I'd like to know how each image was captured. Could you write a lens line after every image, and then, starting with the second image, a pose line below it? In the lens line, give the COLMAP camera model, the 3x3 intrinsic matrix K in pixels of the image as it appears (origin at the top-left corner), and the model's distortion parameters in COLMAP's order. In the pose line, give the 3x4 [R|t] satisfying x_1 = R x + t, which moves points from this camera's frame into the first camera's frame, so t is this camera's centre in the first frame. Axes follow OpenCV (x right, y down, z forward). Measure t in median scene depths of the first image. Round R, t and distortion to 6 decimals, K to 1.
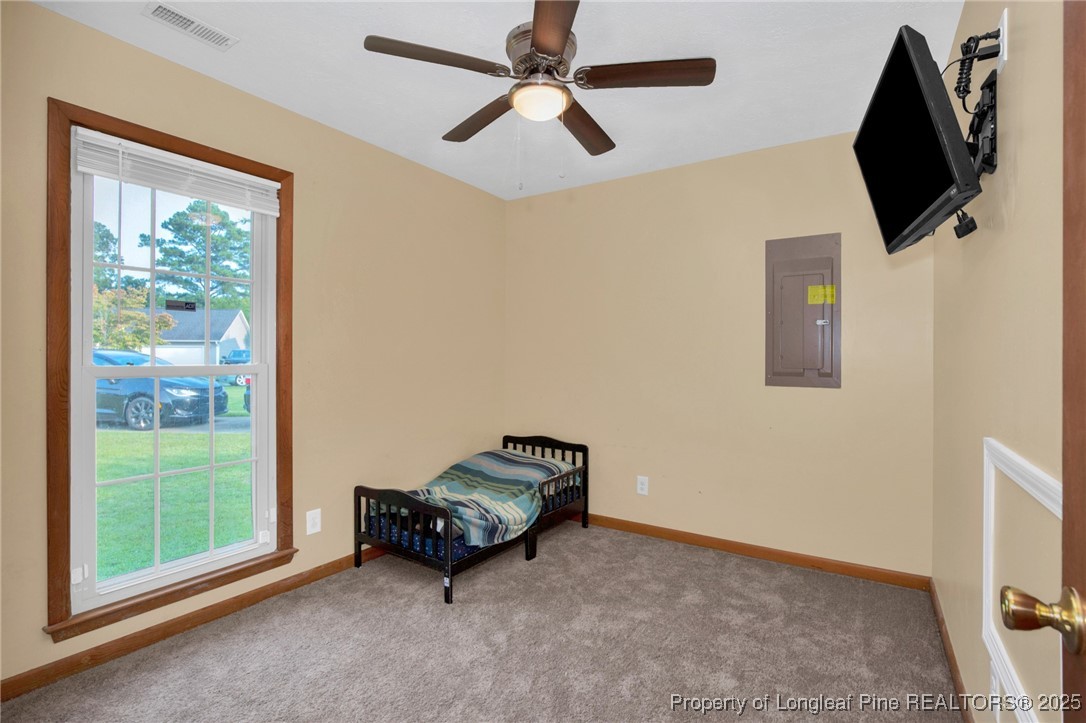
lens RADIAL K [[506.6, 0, 543.0], [0, 506.6, 361.5], [0, 0, 1]] dist [-0.034357, -0.000324]
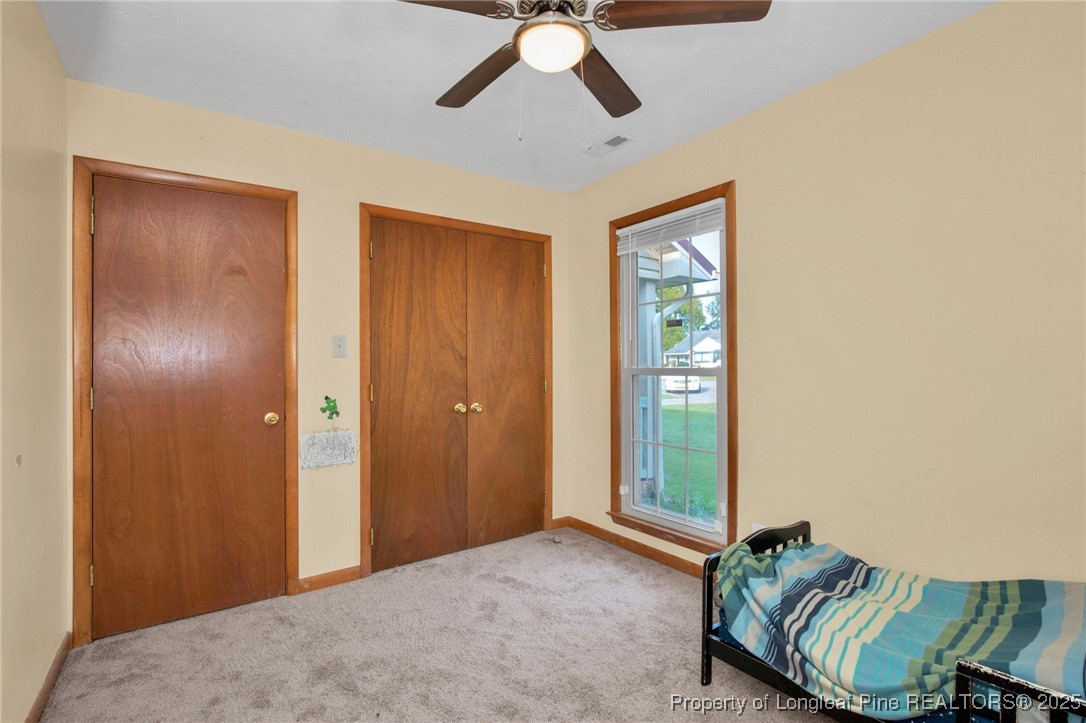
lens RADIAL K [[506.6, 0, 543.0], [0, 506.6, 361.5], [0, 0, 1]] dist [-0.034357, -0.000324]
pose [[-0.358185, -0.006812, -0.933626, 0.731555], [-0.002680, 0.999977, -0.006268, -0.002033], [0.933647, 0.000257, -0.358195, 1.252195]]
